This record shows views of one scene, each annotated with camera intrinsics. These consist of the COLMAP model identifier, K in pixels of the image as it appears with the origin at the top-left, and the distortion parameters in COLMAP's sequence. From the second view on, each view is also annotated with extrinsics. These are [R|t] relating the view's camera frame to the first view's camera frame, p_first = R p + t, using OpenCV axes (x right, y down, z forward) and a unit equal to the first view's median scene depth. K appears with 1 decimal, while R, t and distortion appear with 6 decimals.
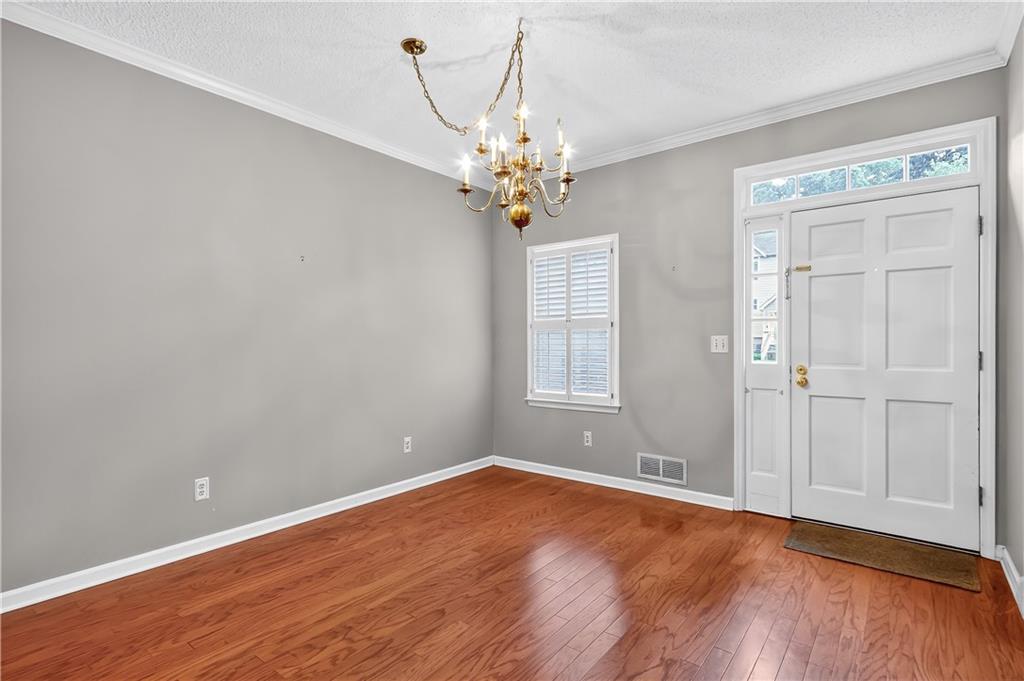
lens RADIAL K [[475.4, 0, 505.4], [0, 475.4, 342.8], [0, 0, 1]] dist [0.001803, -0.000283]
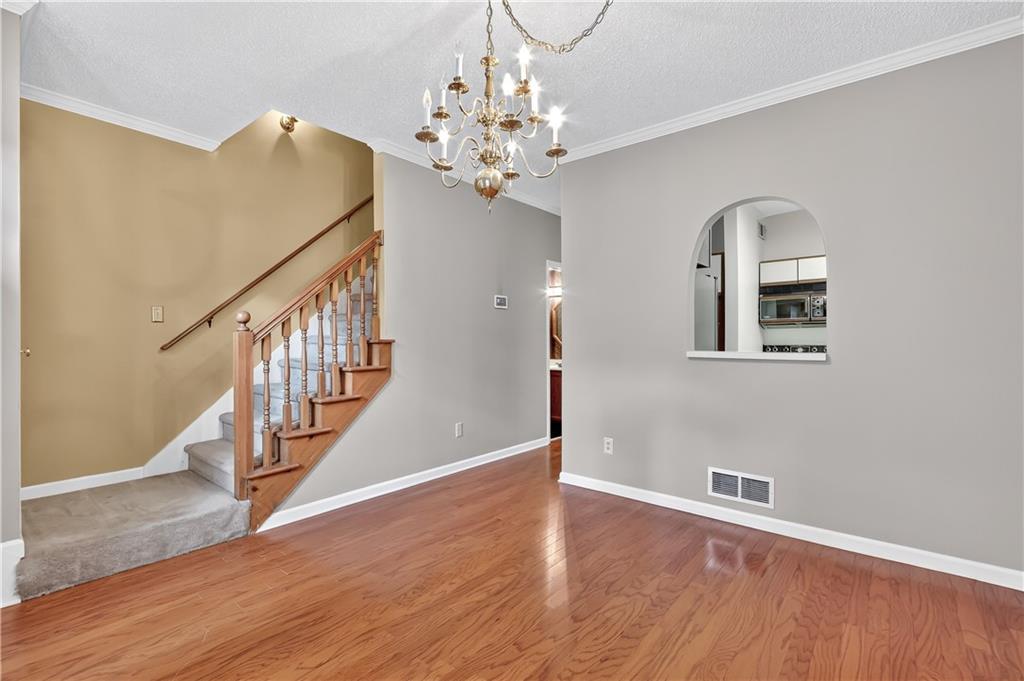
lens RADIAL K [[475.4, 0, 505.4], [0, 475.4, 342.8], [0, 0, 1]] dist [0.001803, -0.000283]
pose [[-0.999873, 0.002577, 0.015717, -0.007897], [0.002657, 0.999984, 0.005066, 0.000698], [-0.015704, 0.005107, -0.999864, 1.935651]]
